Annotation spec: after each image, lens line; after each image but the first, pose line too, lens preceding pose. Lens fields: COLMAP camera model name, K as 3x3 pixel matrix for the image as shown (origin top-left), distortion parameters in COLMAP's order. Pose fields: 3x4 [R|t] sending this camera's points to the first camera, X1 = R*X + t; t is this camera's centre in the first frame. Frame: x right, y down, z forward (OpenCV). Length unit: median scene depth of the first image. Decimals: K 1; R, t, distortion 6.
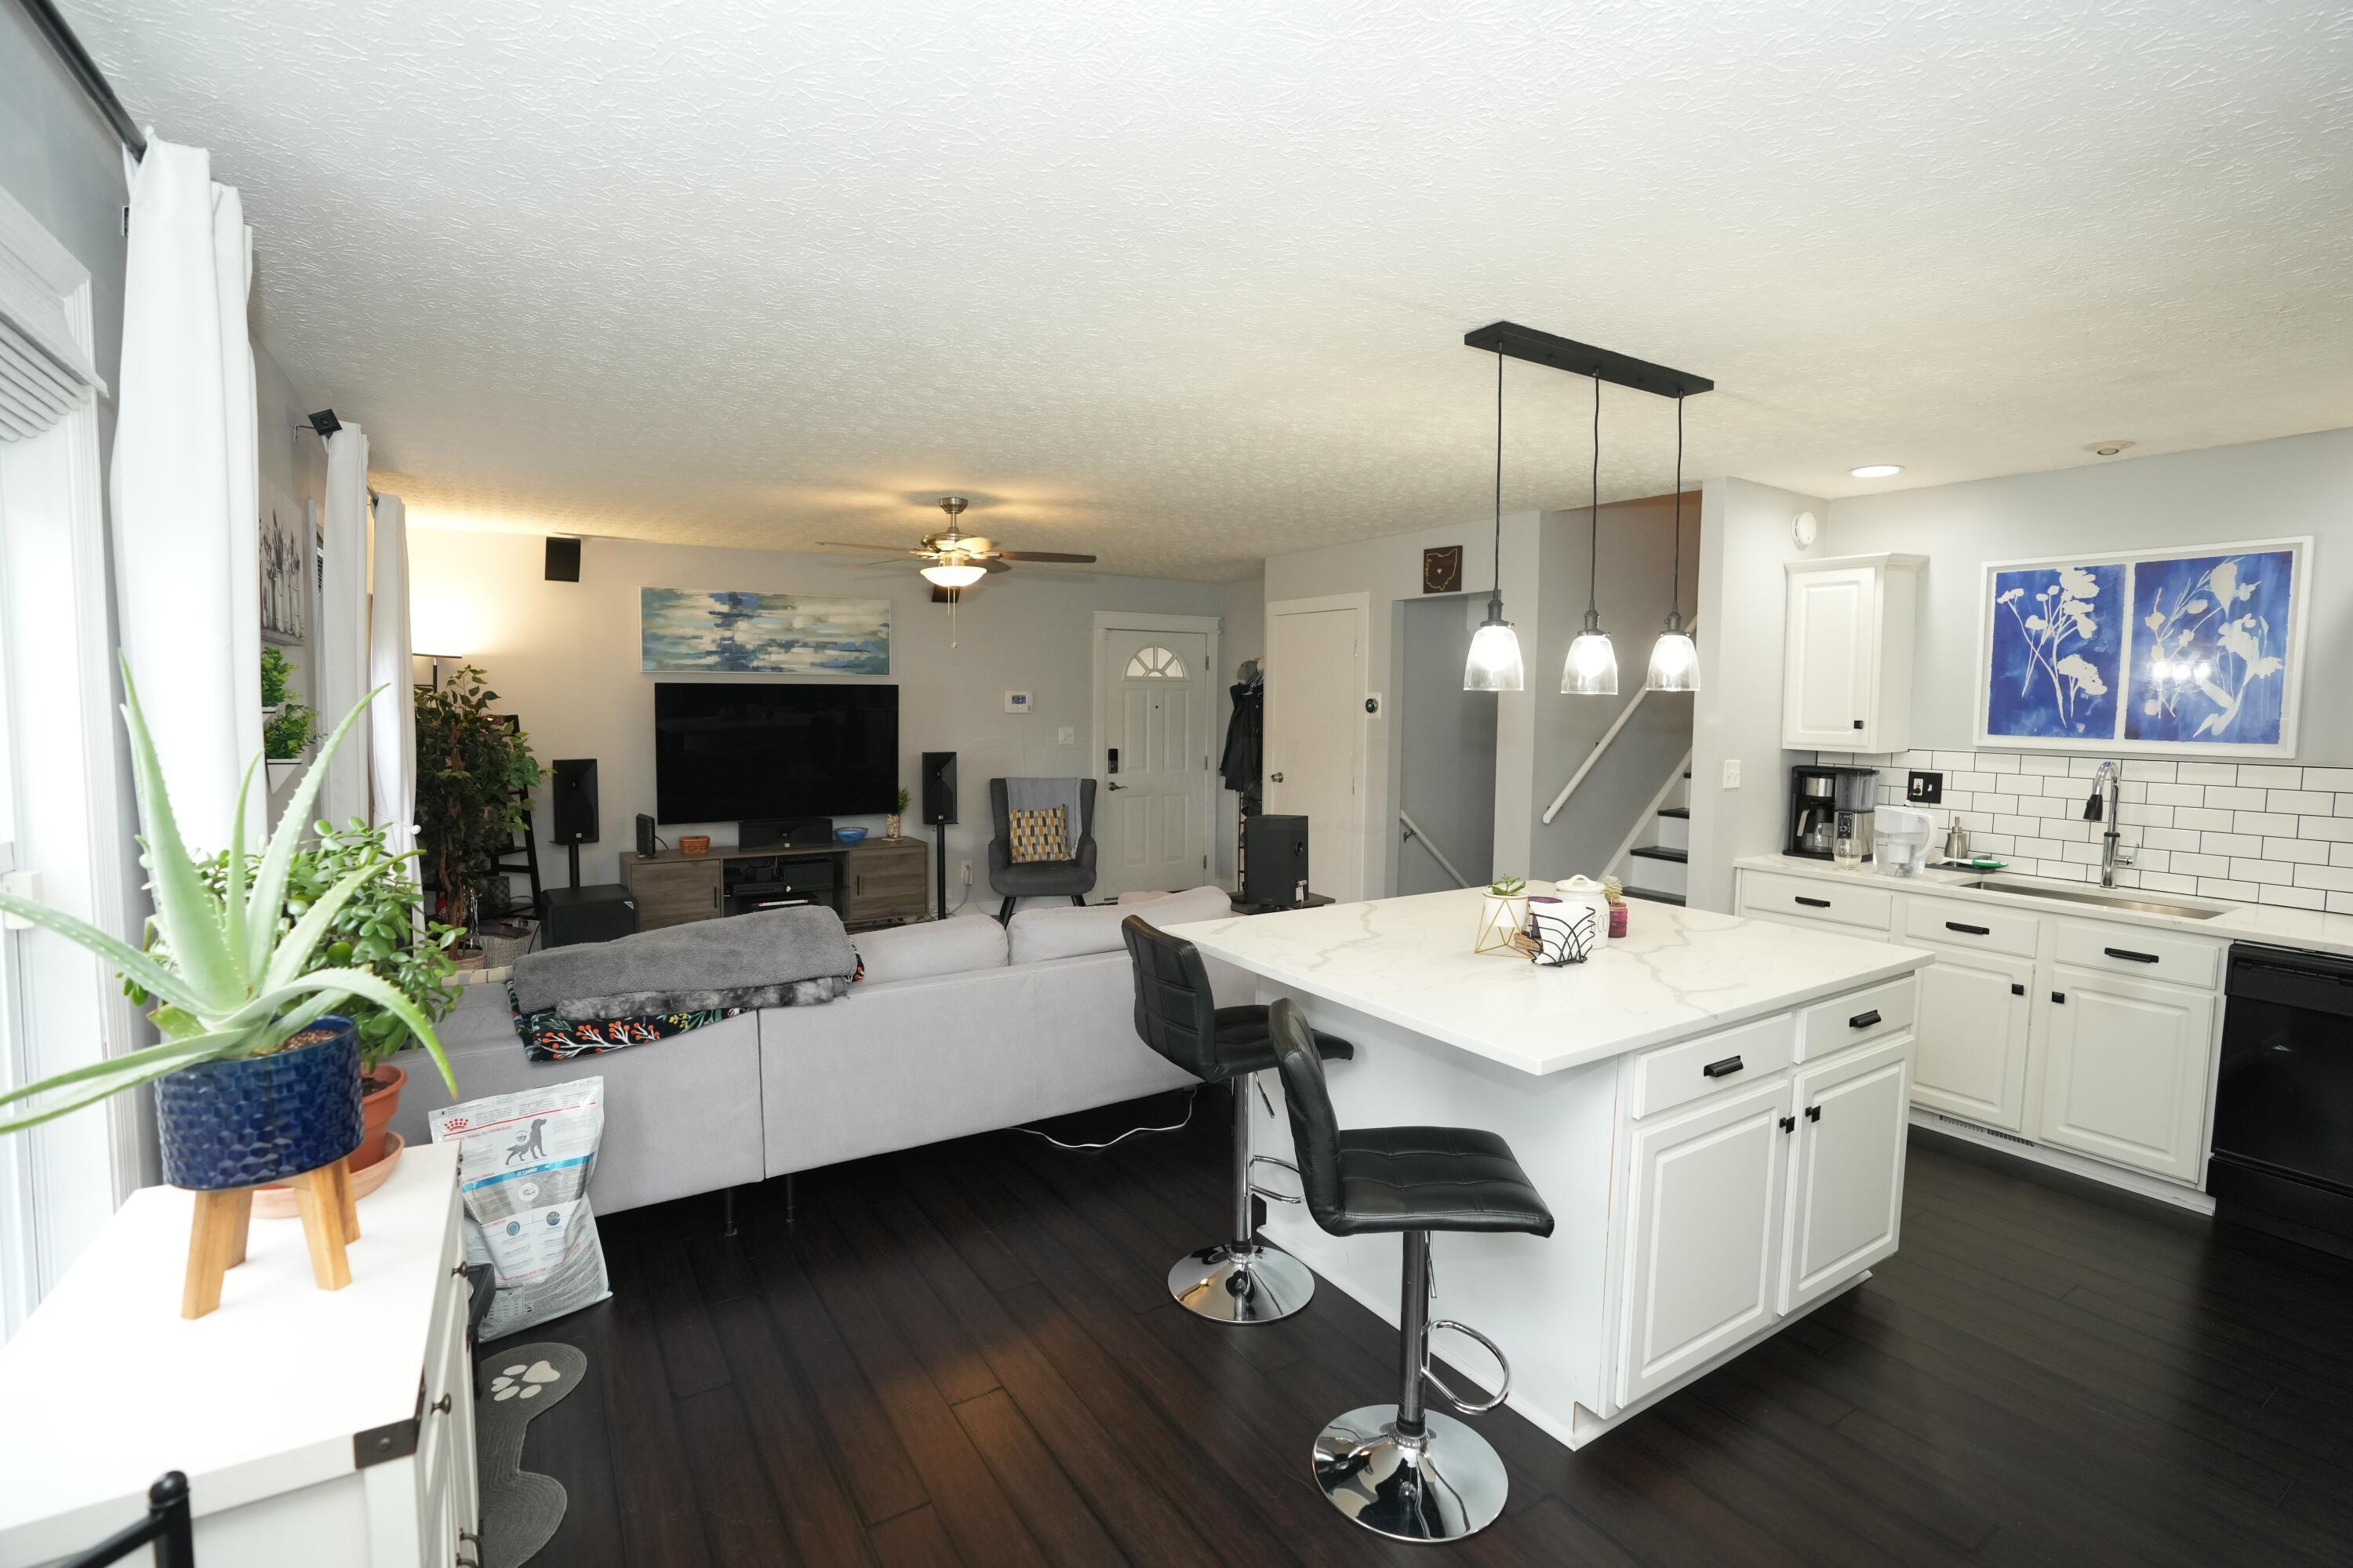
lens RADIAL K [[1091.9, 0, 1175.1], [0, 1091.9, 773.4], [0, 0, 1]] dist [-0.004400, -0.000061]
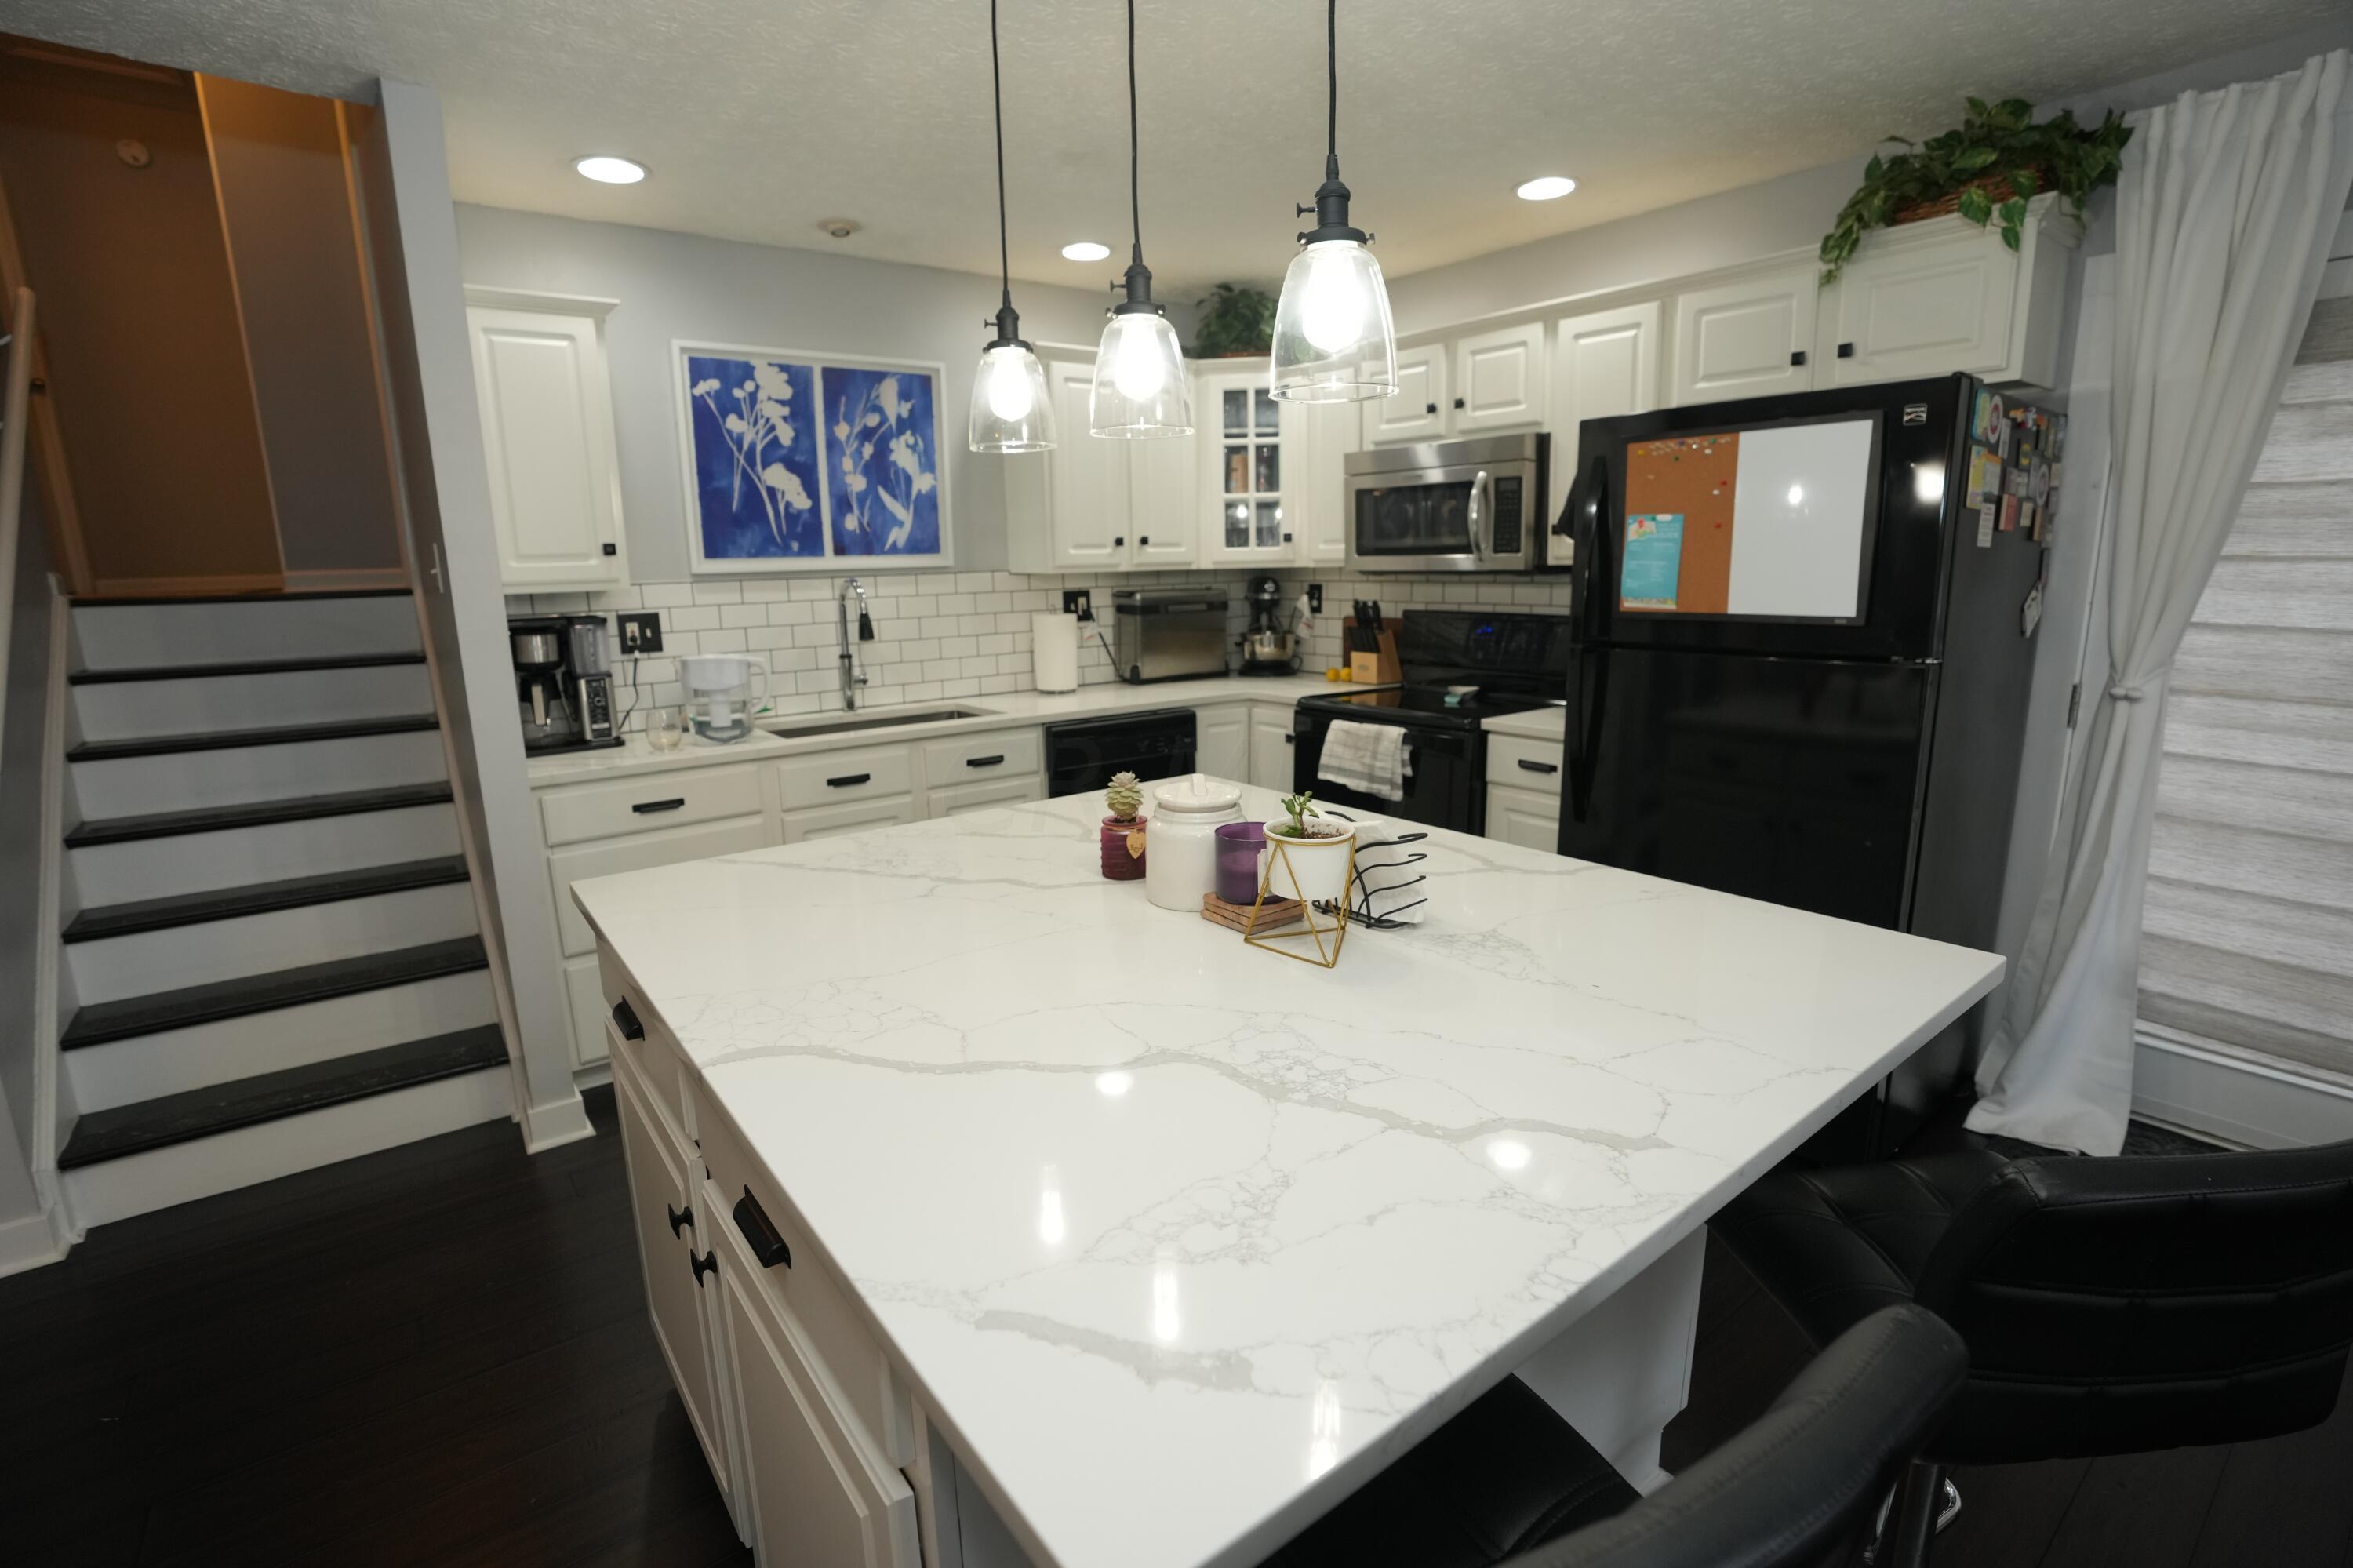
lens RADIAL K [[1091.9, 0, 1136.4], [0, 1091.9, 732.9], [0, 0, 1]] dist [-0.004400, -0.000061]
pose [[-0.054226, -0.167983, 0.984297, -0.109922], [0.099902, 0.979889, 0.172735, -0.017799], [-0.993519, 0.107700, -0.036353, 0.768380]]
